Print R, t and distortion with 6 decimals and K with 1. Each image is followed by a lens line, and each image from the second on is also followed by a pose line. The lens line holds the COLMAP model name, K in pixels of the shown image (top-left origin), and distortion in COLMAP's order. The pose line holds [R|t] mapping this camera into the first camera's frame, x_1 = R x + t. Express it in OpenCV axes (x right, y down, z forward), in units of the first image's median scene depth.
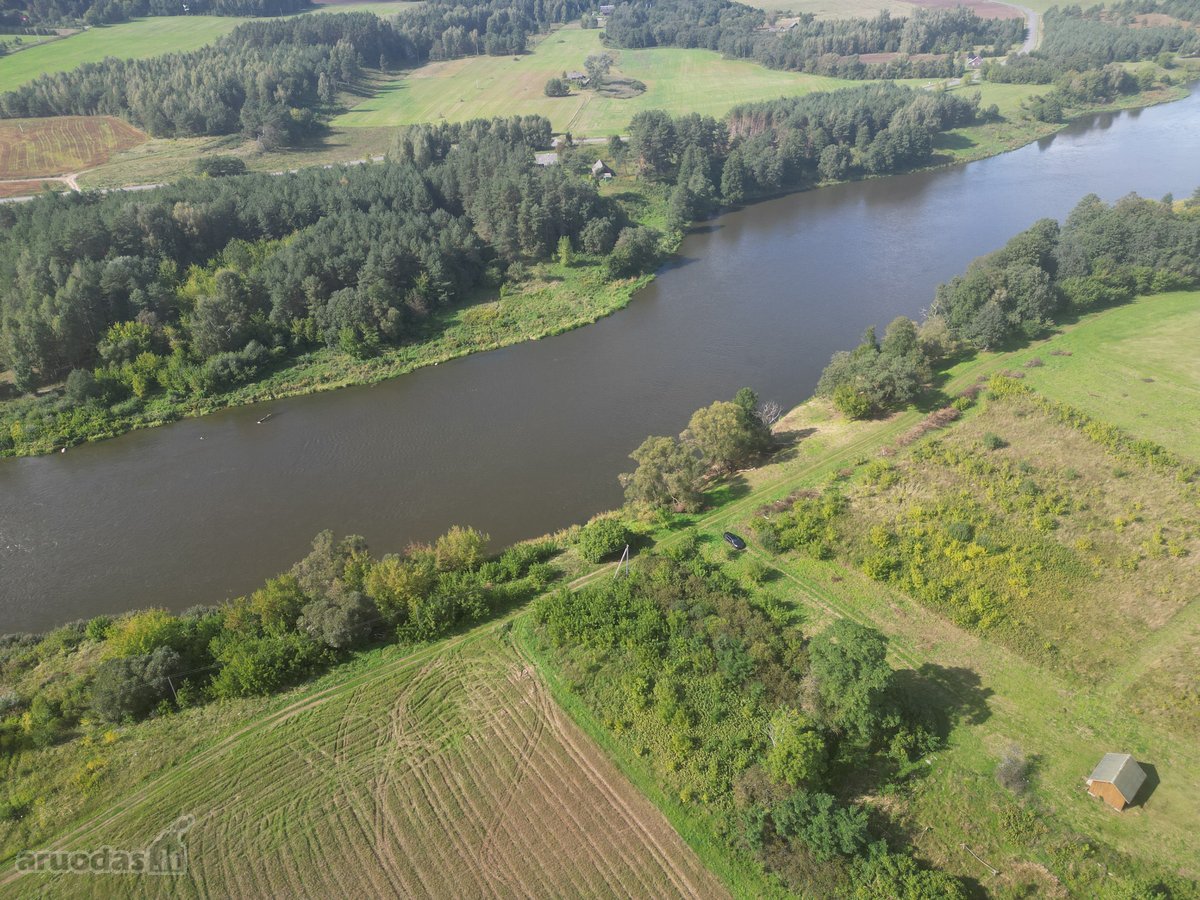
lens RADIAL K [[832.4, 0, 598.8], [0, 832.4, 451.8], [0, 0, 1]] dist [0.076377, -0.067290]
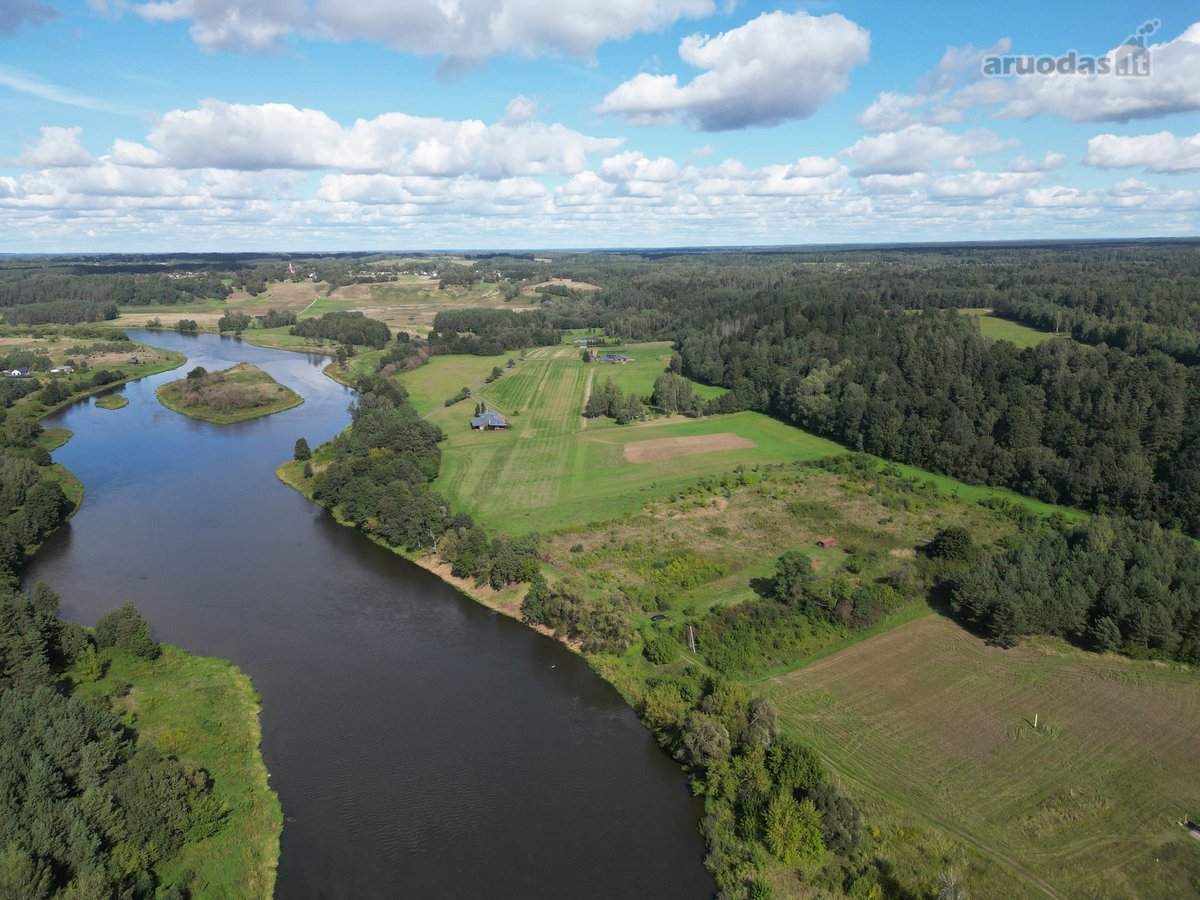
lens RADIAL K [[832.4, 0, 598.6], [0, 832.4, 452.2], [0, 0, 1]] dist [0.076377, -0.067290]
pose [[0.049685, -0.195661, 0.979412, -0.786452], [0.547675, 0.825381, 0.137107, -0.256100], [-0.835215, 0.529587, 0.148168, 0.369615]]
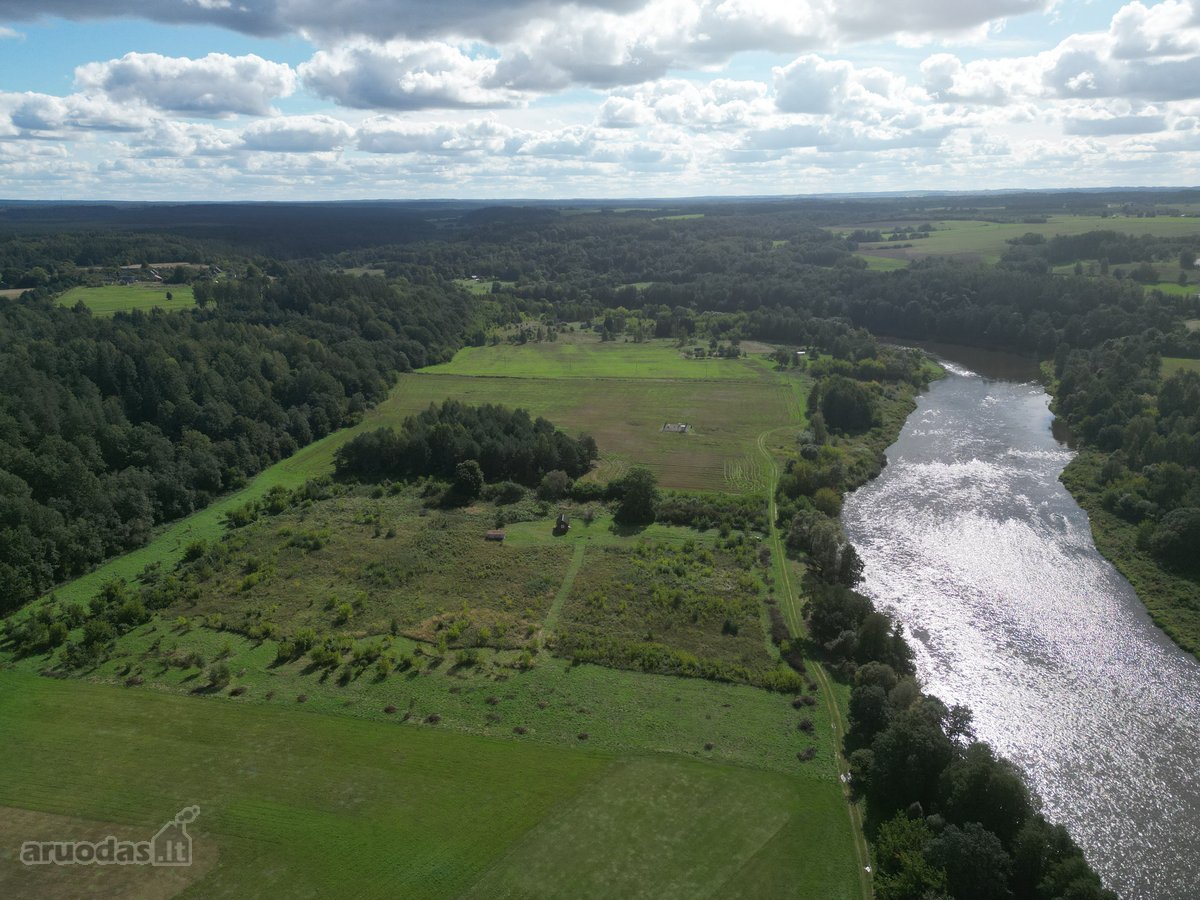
lens RADIAL K [[832.4, 0, 600.3], [0, 832.4, 442.3], [0, 0, 1]] dist [0.076377, -0.067290]
pose [[-0.679882, 0.250805, -0.689099, 0.901233], [-0.362689, 0.701712, 0.613235, -0.587270], [0.637351, 0.666856, -0.386117, 0.747701]]
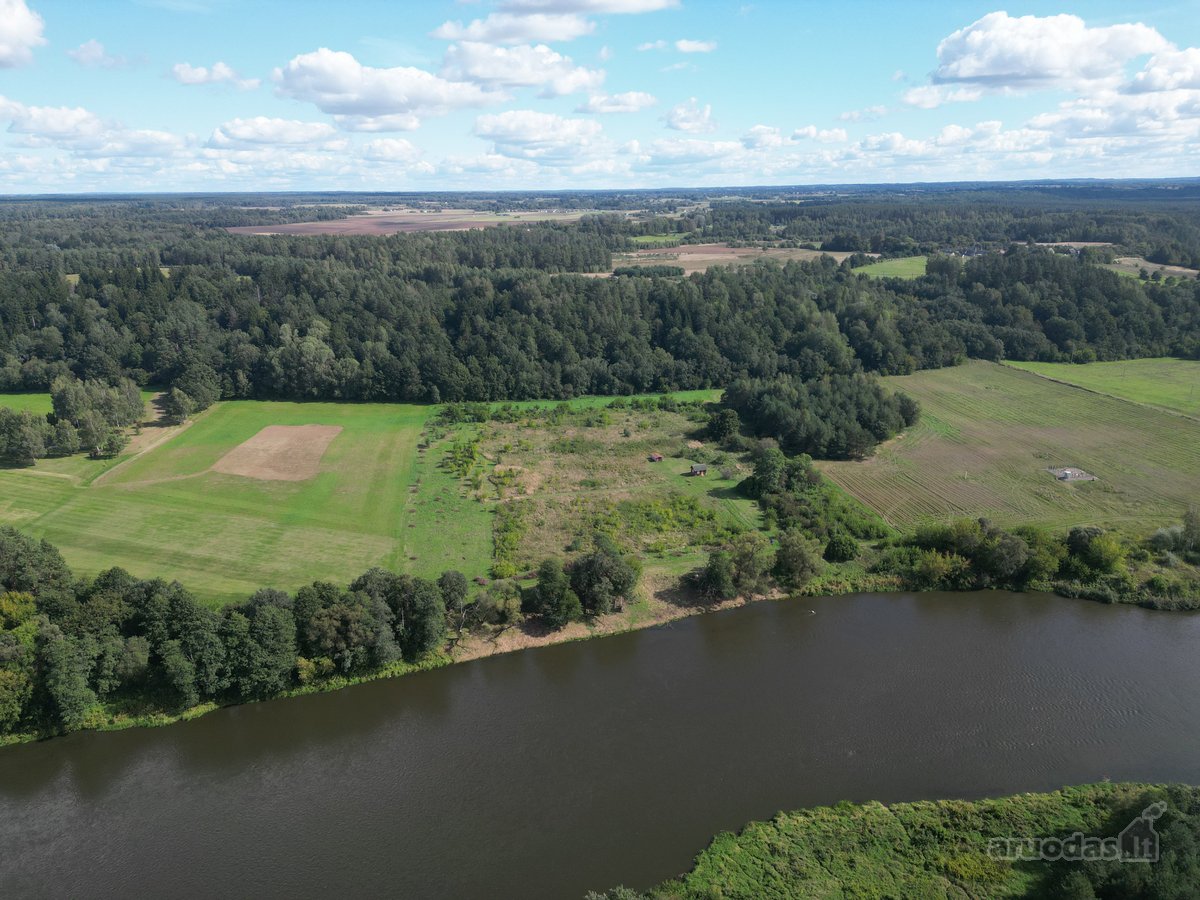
lens RADIAL K [[832.4, 0, 597.6], [0, 832.4, 444.7], [0, 0, 1]] dist [0.076377, -0.067290]
pose [[-0.917555, -0.061709, 0.392792, -0.105229], [0.256934, 0.661903, 0.704180, -0.766400], [-0.303445, 0.747046, -0.591476, 1.112035]]
